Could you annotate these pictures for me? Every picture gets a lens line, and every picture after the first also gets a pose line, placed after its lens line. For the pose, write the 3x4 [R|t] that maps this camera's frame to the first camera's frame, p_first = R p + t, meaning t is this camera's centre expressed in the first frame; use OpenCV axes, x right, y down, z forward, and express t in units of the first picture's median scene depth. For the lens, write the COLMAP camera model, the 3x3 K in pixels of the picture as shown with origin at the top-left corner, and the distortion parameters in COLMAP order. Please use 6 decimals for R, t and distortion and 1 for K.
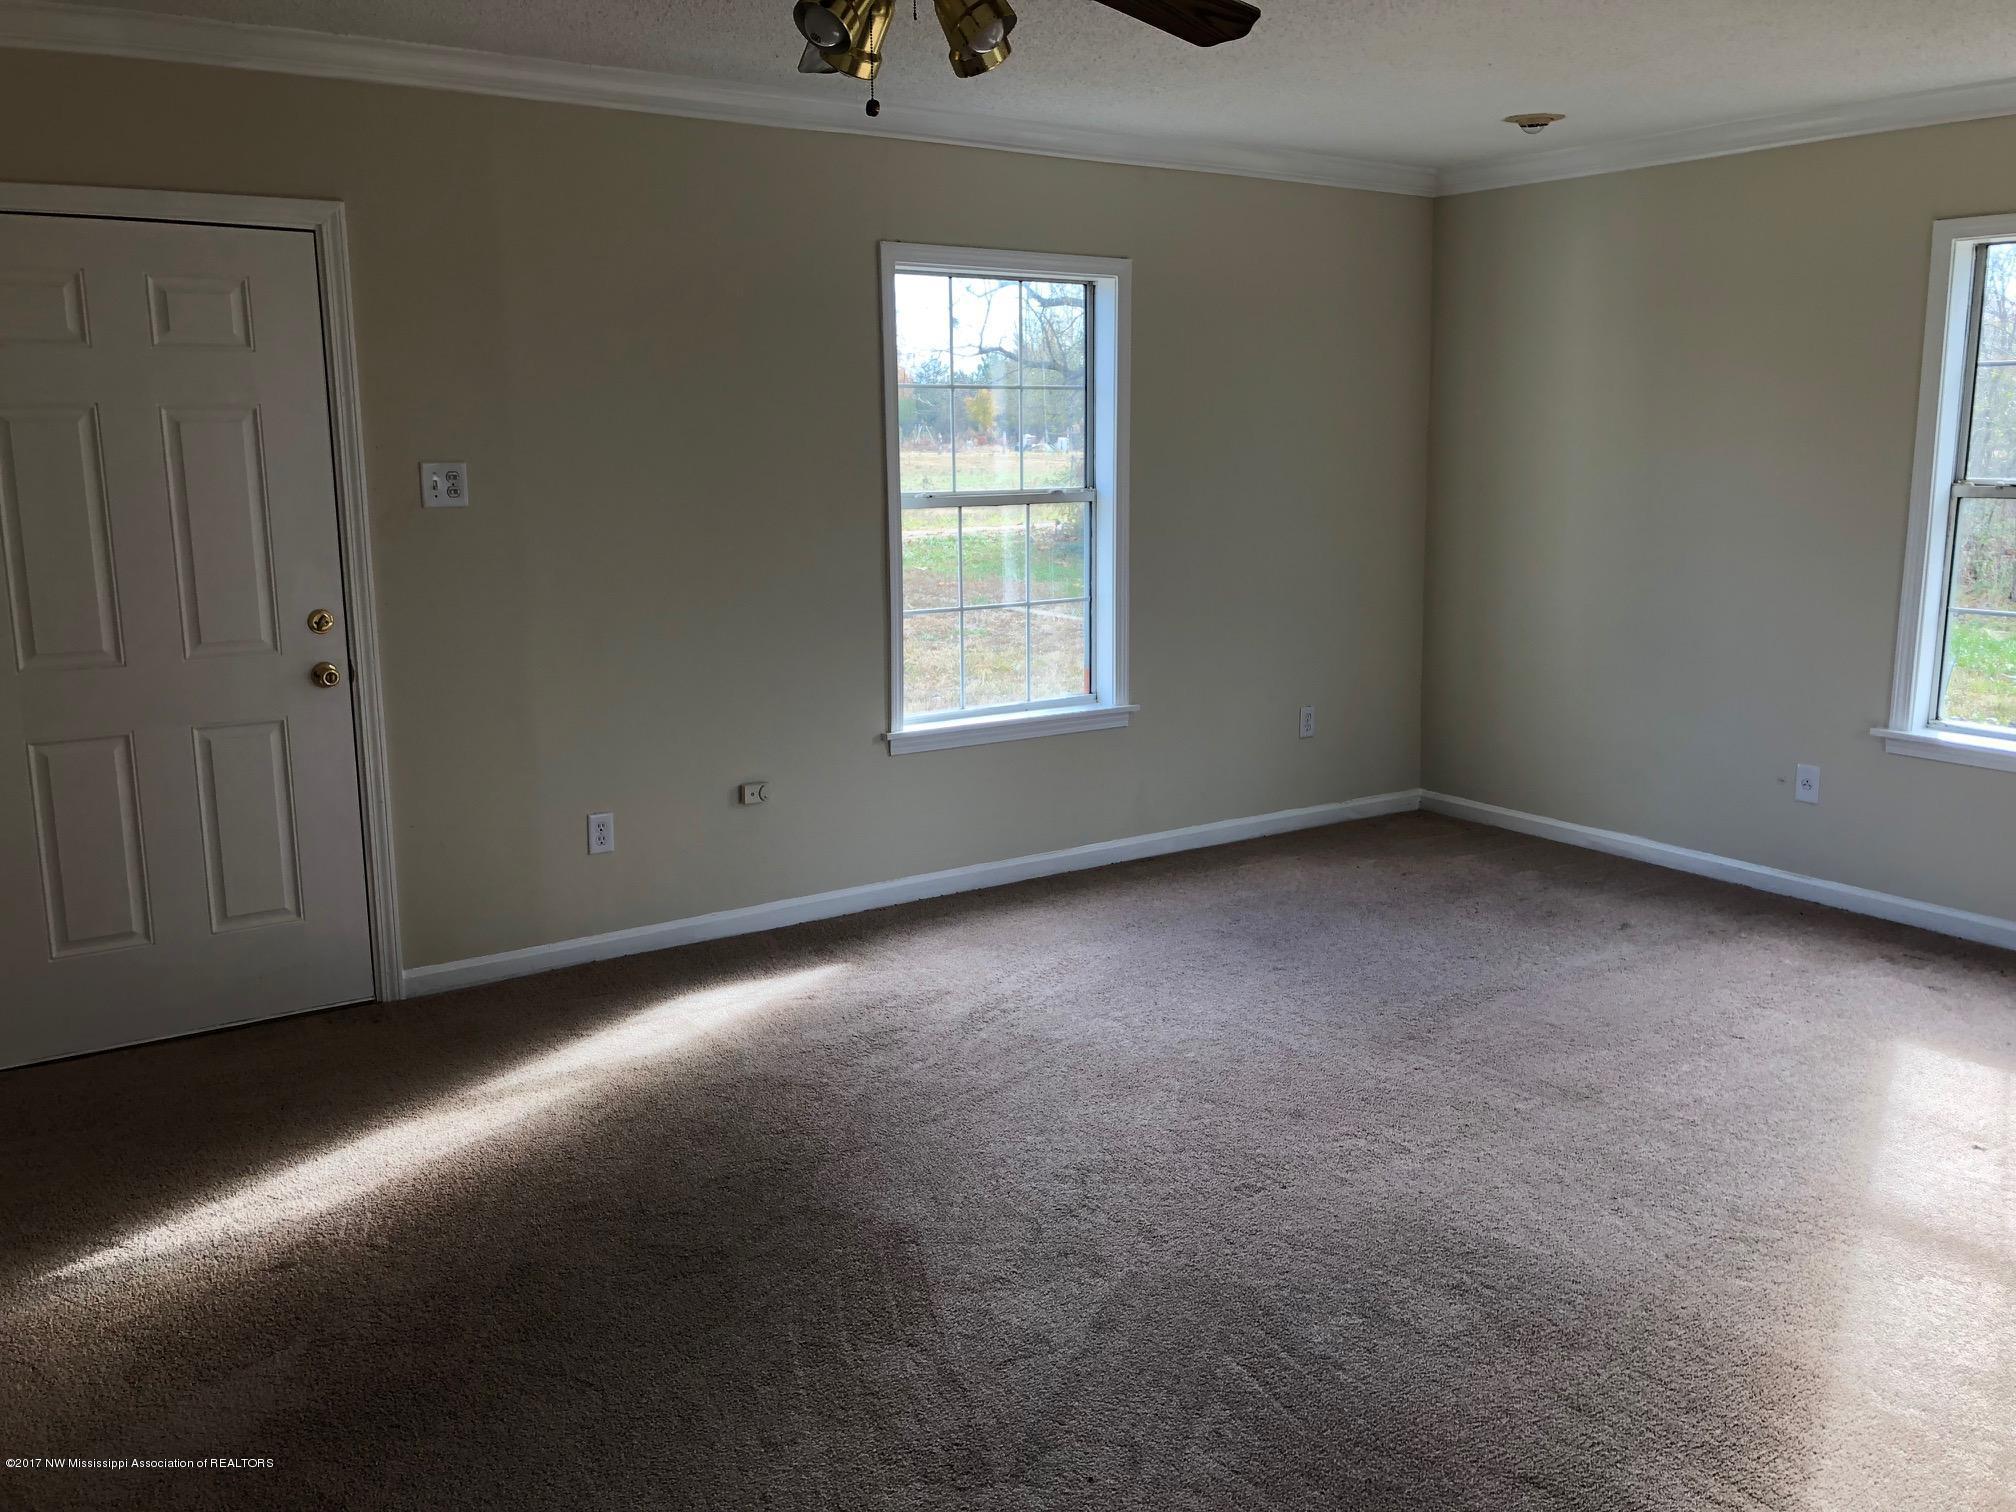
lens RADIAL K [[1681.0, 0, 996.6], [0, 1681.0, 744.4], [0, 0, 1]] dist [0.070850, -0.080721]
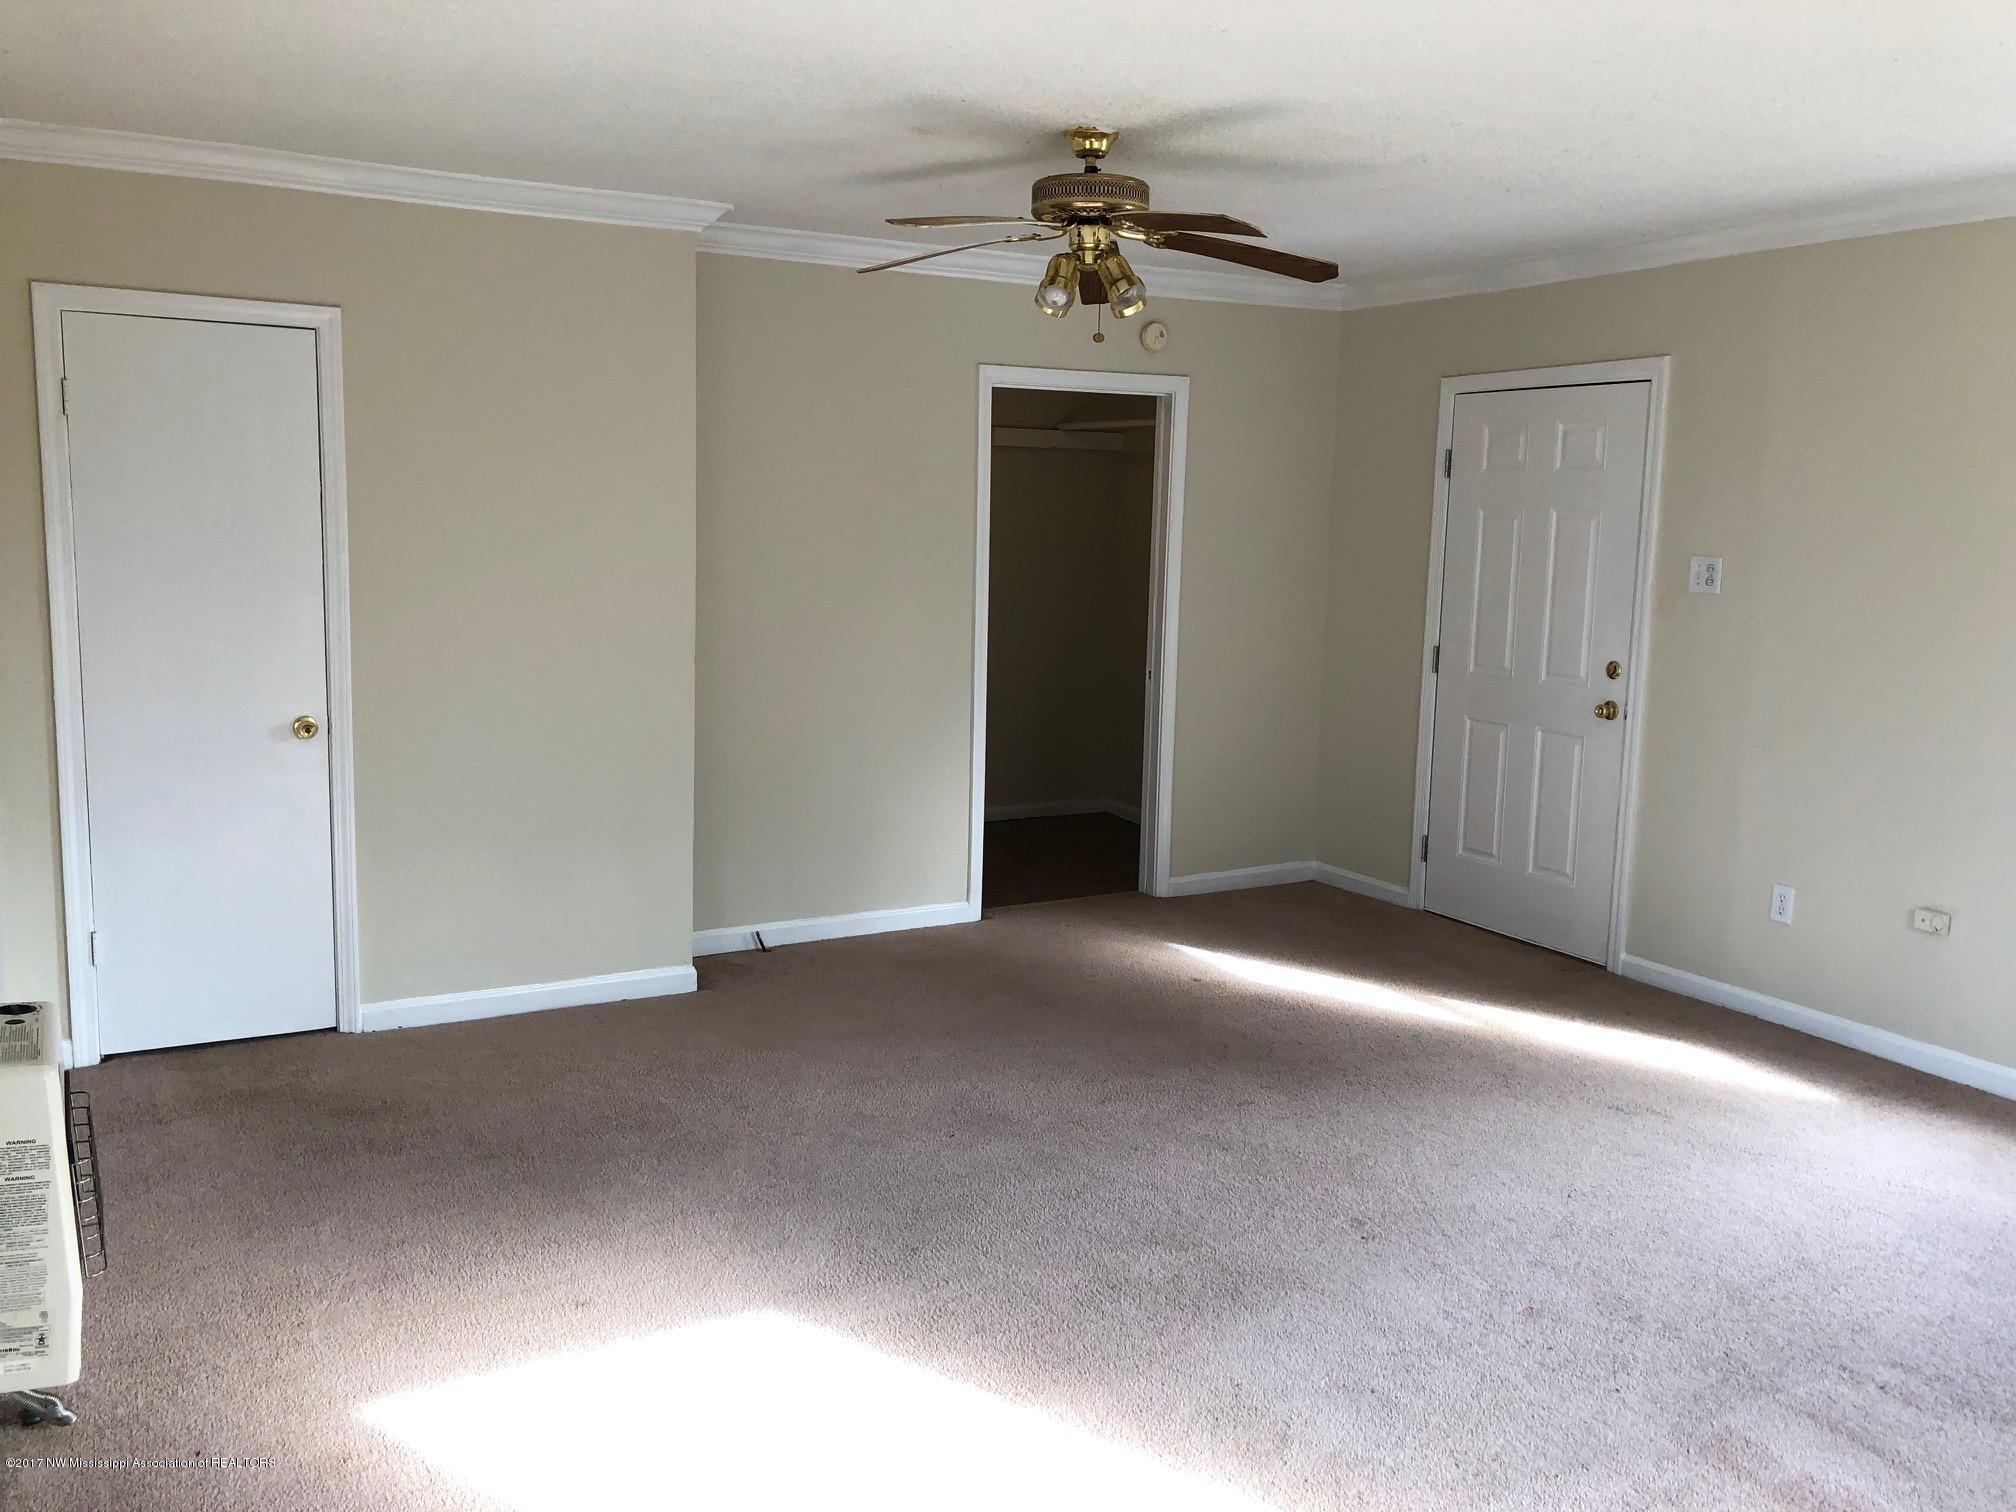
lens RADIAL K [[1681.0, 0, 996.6], [0, 1681.0, 744.4], [0, 0, 1]] dist [0.070850, -0.080721]
pose [[-0.095521, 0.143168, -0.985078, 0.943154], [-0.206065, 0.965323, 0.160279, -0.126376], [0.973865, 0.218300, -0.062707, 0.606887]]
